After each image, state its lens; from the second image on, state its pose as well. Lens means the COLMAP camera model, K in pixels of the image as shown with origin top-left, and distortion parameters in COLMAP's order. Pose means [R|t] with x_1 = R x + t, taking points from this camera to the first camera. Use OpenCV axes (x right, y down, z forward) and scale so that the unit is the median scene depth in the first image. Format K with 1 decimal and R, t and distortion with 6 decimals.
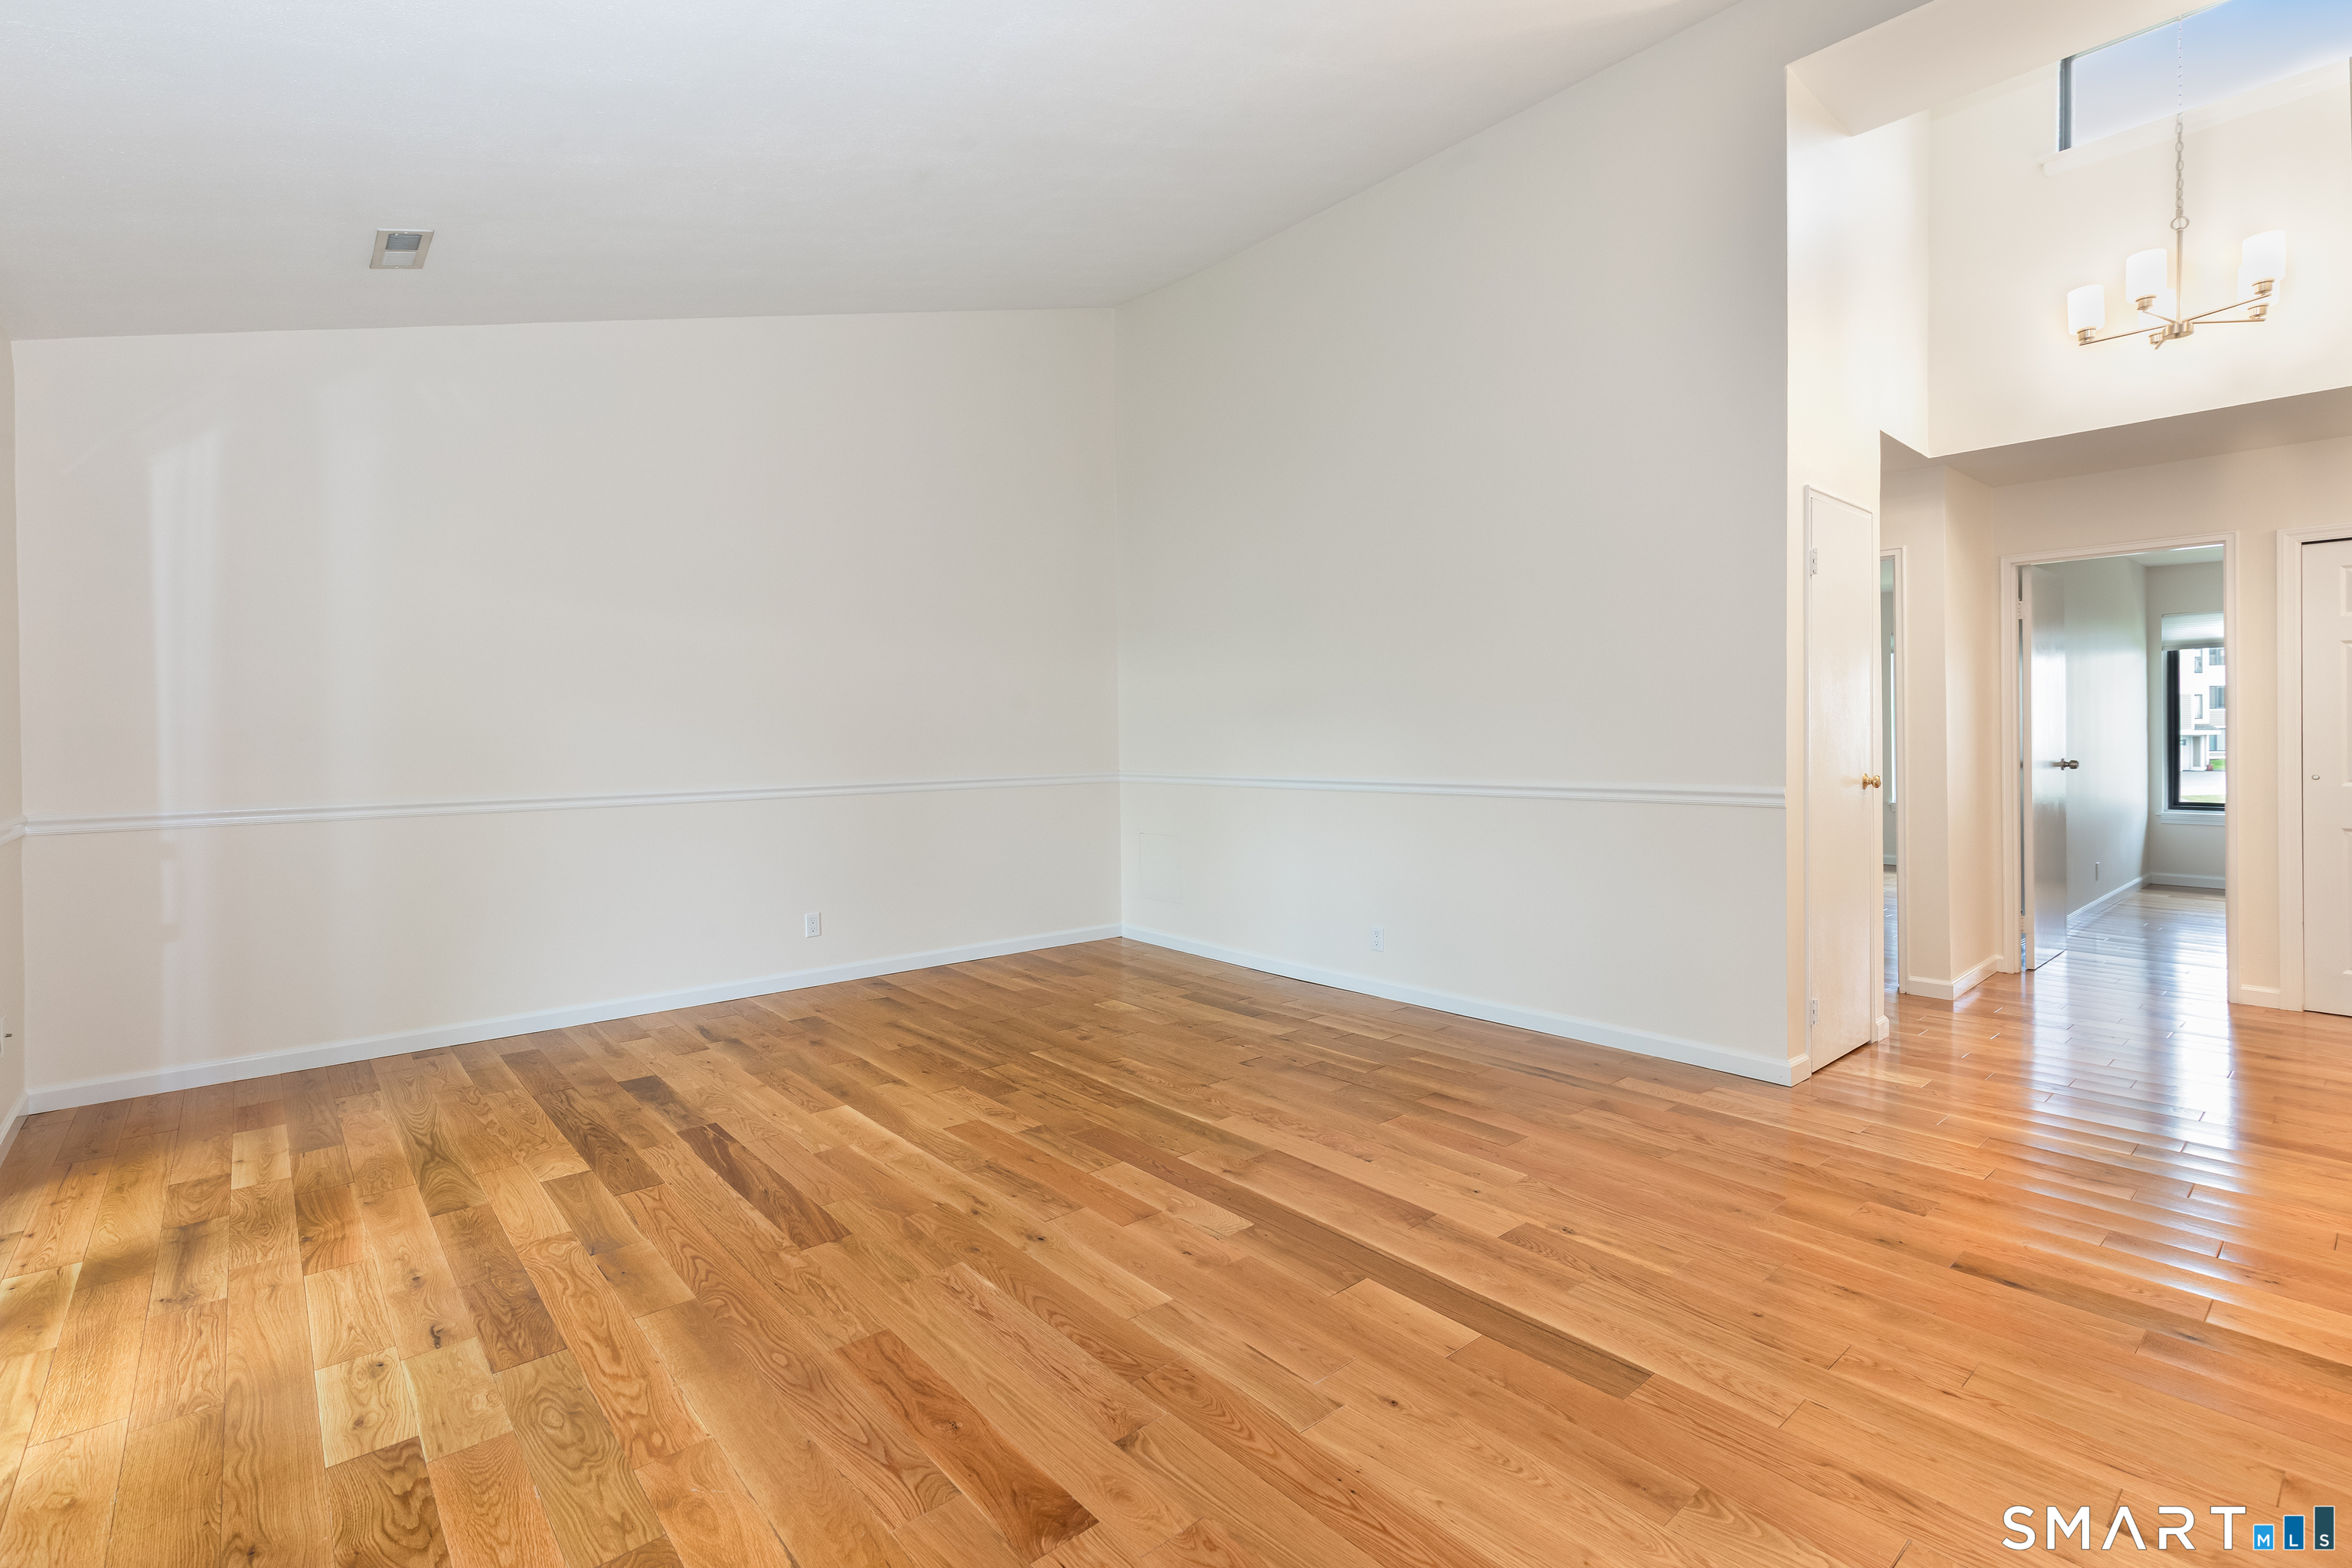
lens RADIAL K [[1073.0, 0, 1177.9], [0, 1073.0, 719.6], [0, 0, 1]] dist [0.005066, -0.000326]
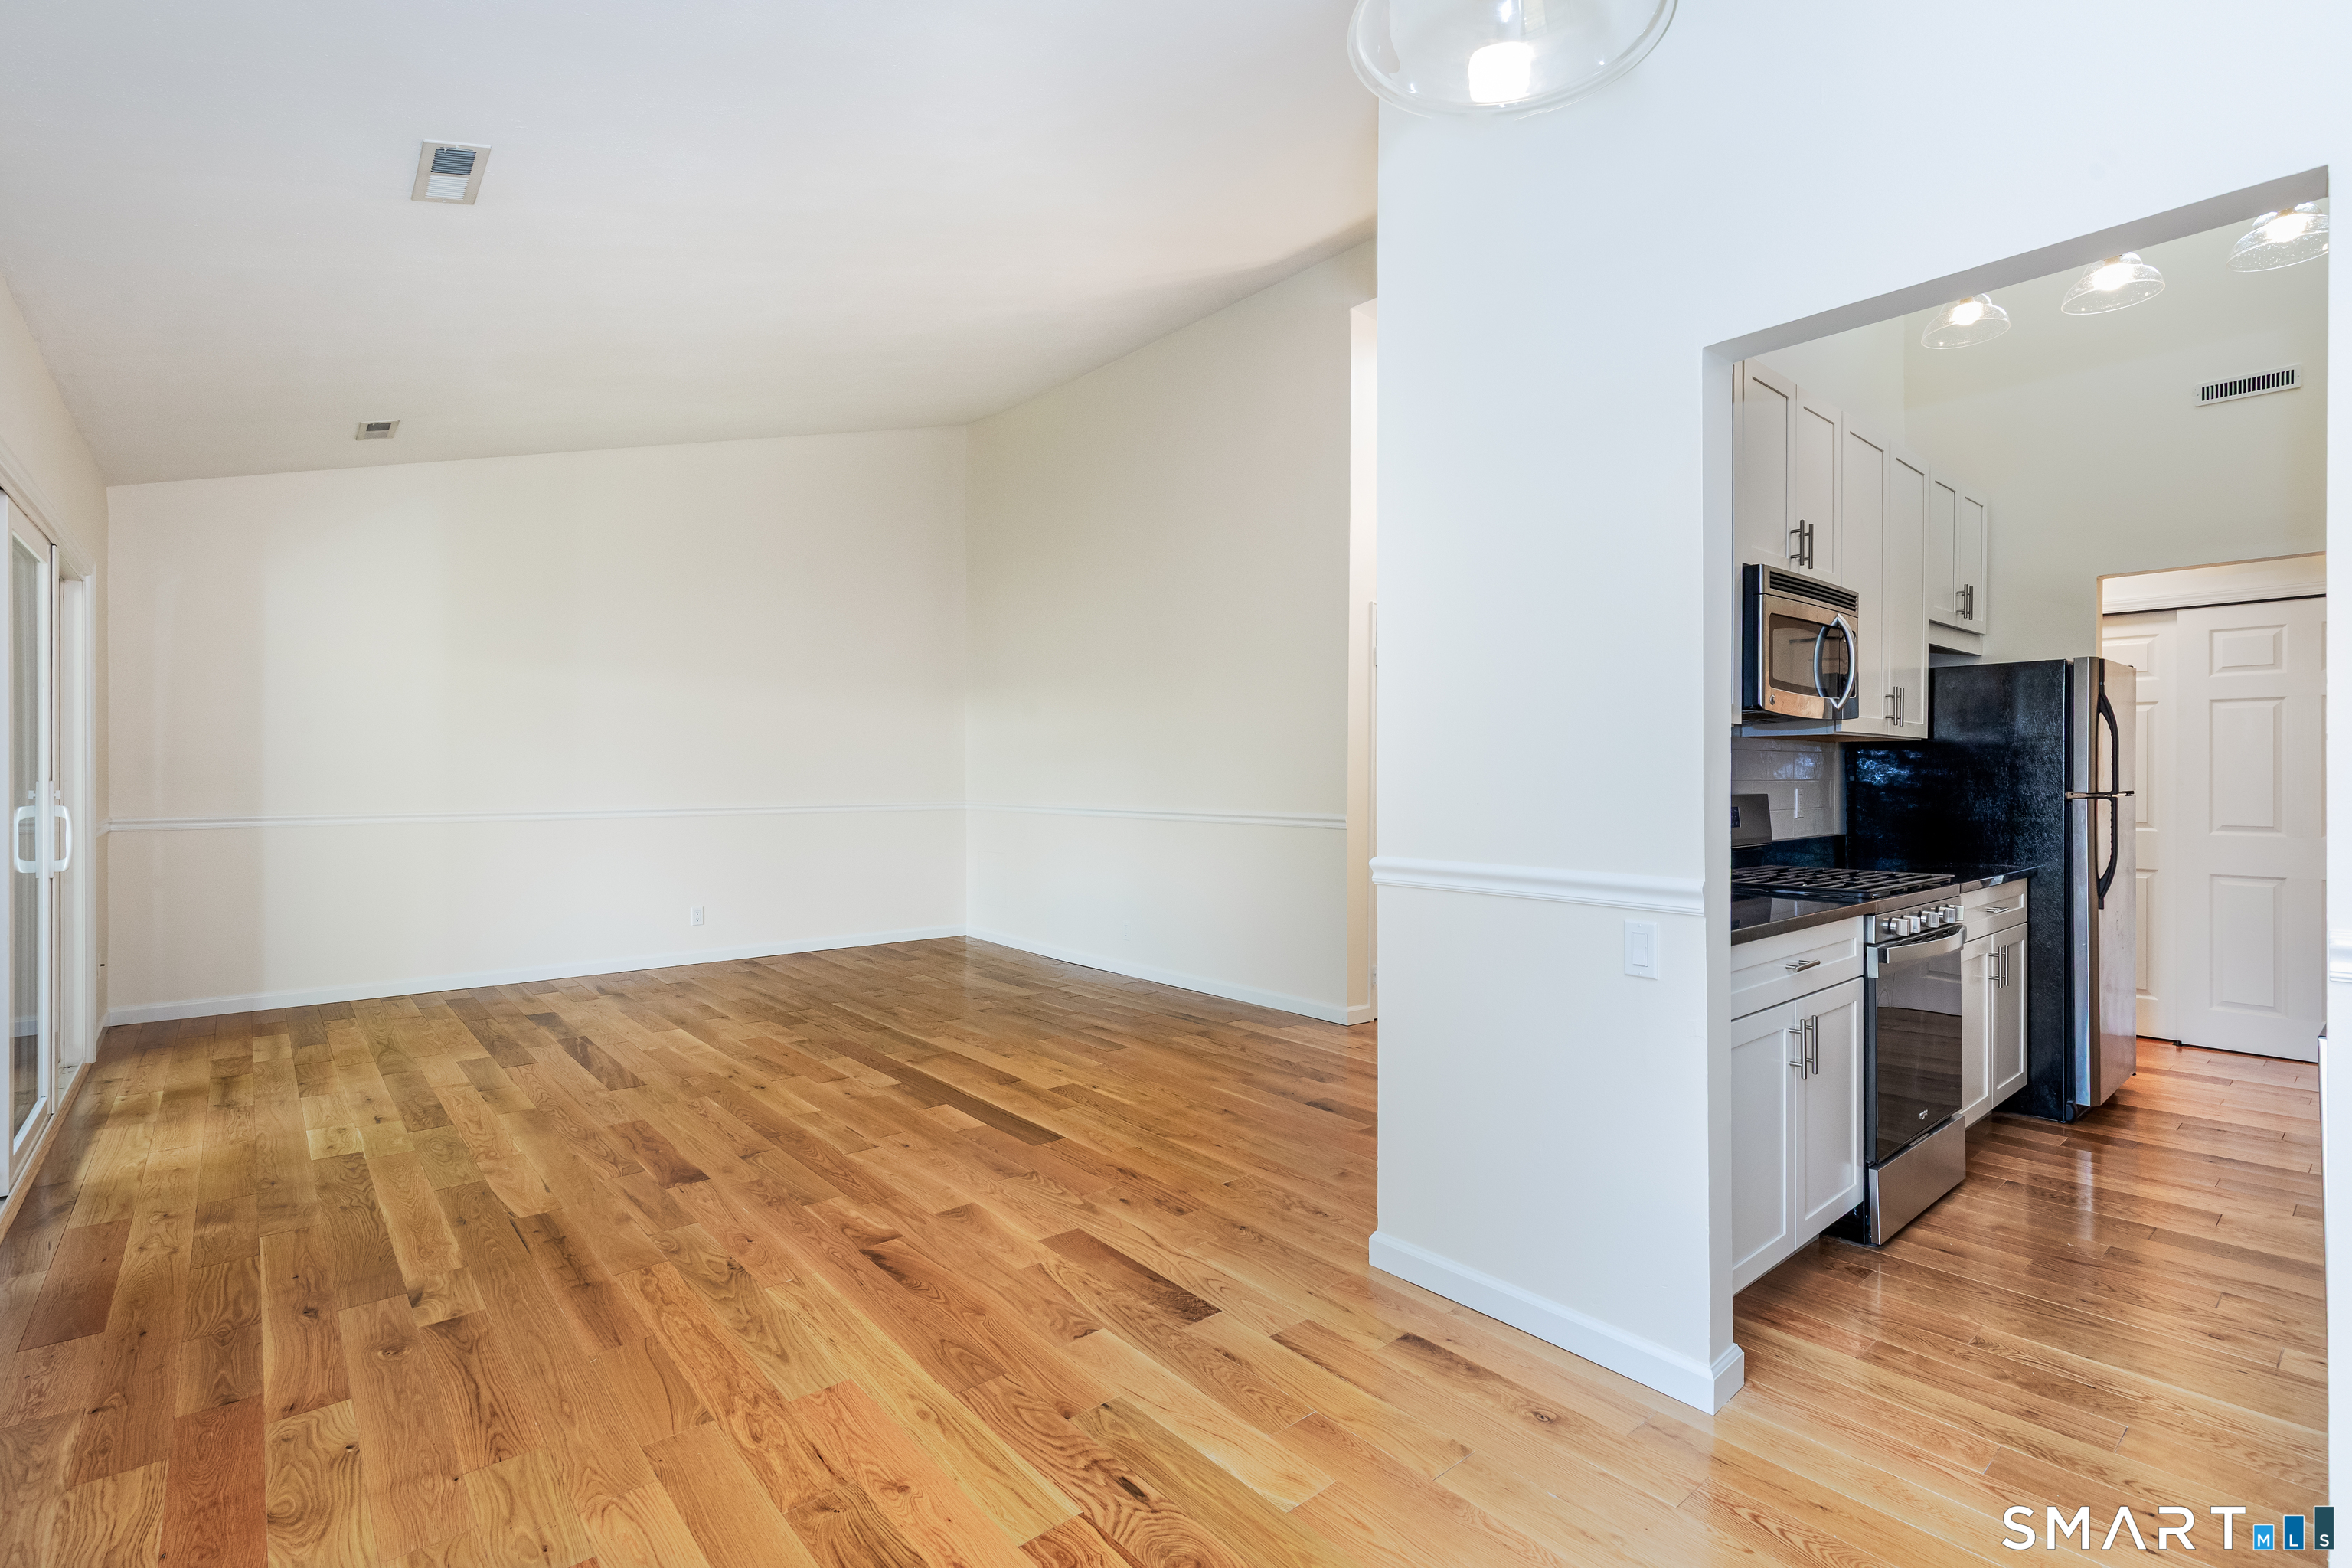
lens RADIAL K [[1110.4, 0, 1210.6], [0, 1110.4, 755.2], [0, 0, 1]] dist [0.000887, -0.000245]
pose [[0.999902, 0.013810, 0.002170, 0.514788], [-0.013809, 0.999904, -0.000637, -0.017178], [-0.002179, 0.000607, 0.999997, -0.634405]]
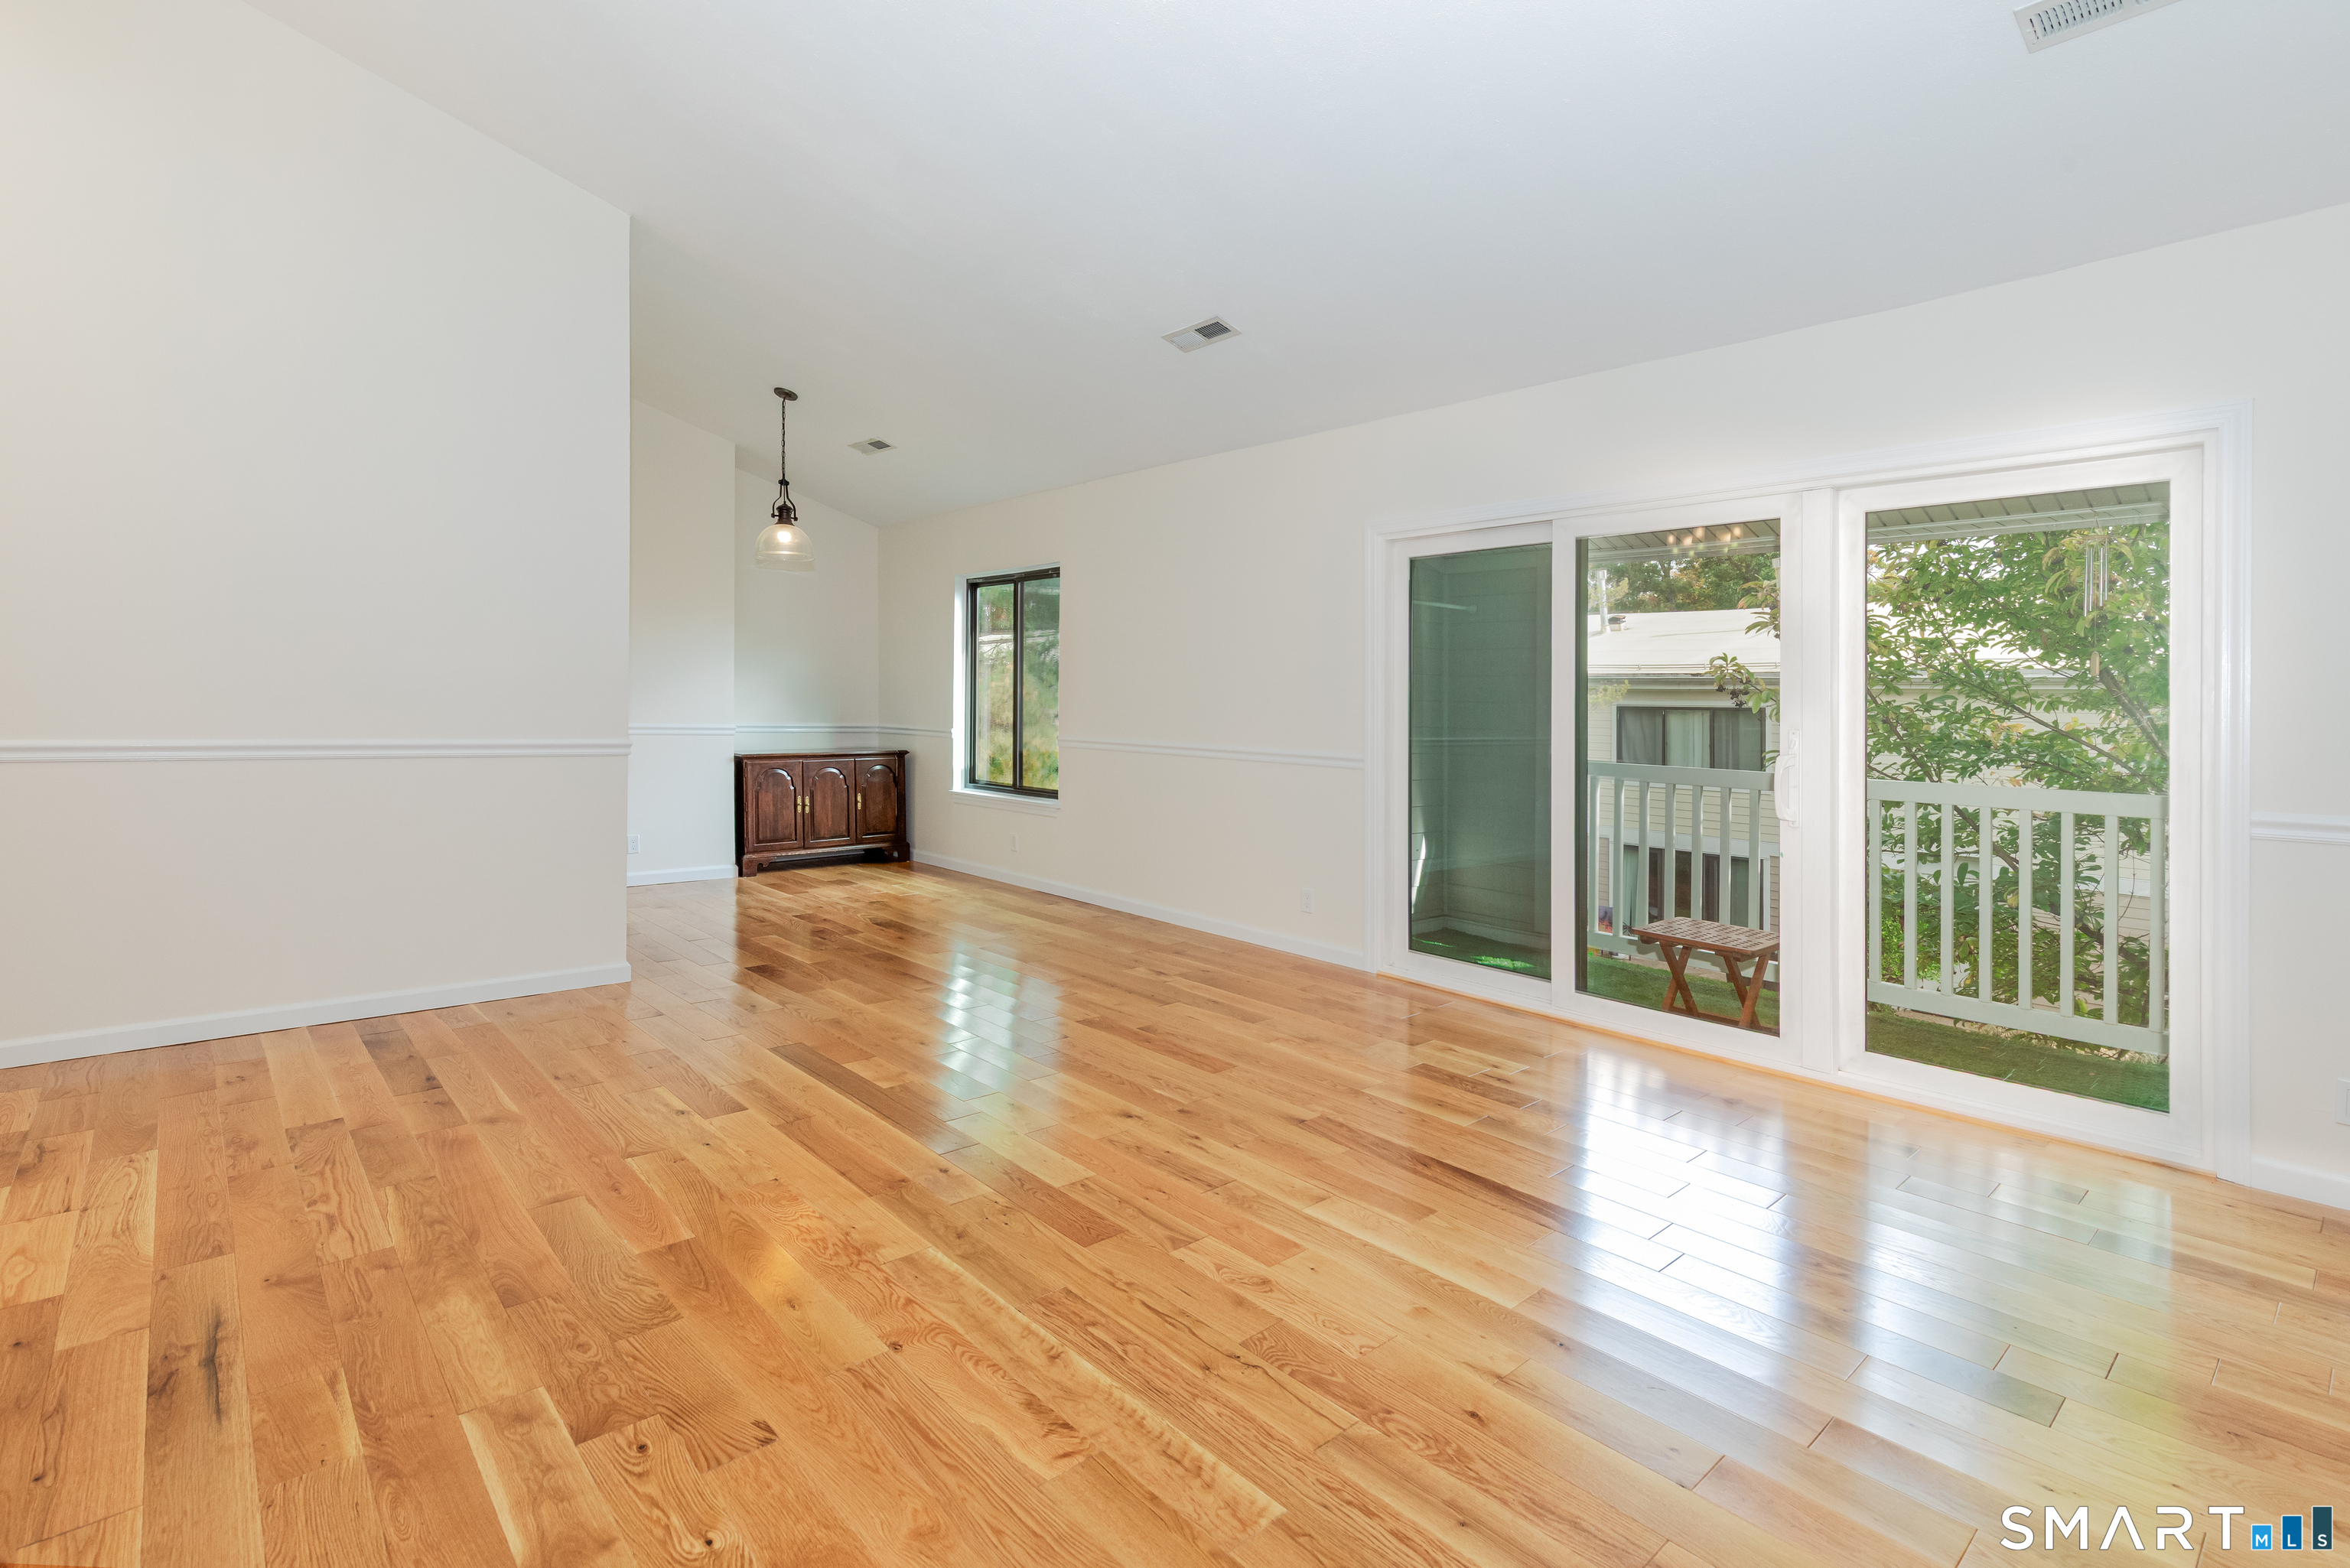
lens RADIAL K [[1072.0, 0, 1176.9], [0, 1072.0, 719.7], [0, 0, 1]] dist [0.005066, -0.000326]
pose [[-0.999255, -0.010152, -0.037232, -0.128093], [-0.010321, 0.999937, 0.004349, 0.034936], [0.037185, 0.004730, -0.999297, 2.148981]]
